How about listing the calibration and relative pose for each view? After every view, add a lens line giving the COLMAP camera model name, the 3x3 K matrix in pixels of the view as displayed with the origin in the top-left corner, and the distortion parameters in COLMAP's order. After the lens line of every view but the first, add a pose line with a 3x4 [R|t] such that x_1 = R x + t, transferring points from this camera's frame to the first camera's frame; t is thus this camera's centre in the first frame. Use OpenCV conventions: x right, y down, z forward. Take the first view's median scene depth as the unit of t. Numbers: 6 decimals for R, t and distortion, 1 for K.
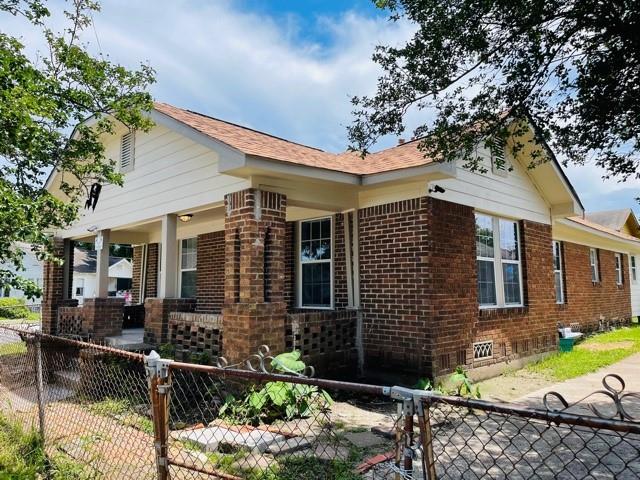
lens RADIAL K [[484.8, 0, 320.0], [0, 484.8, 240.0], [0, 0, 1]] dist [0.041988, -0.007601]
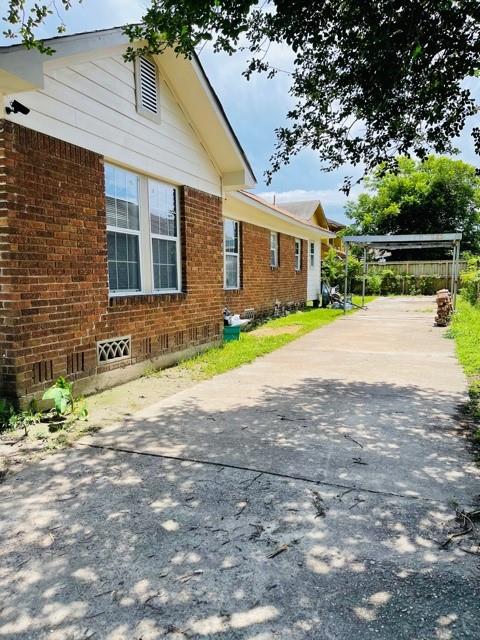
lens RADIAL K [[484.8, 0, 240.0], [0, 484.8, 320.0], [0, 0, 1]] dist [0.041988, -0.007601]
pose [[0.923067, -0.034543, 0.383085, 0.198286], [-0.037284, 0.983234, 0.178498, 0.031515], [-0.382828, -0.179049, 0.906303, 0.208963]]
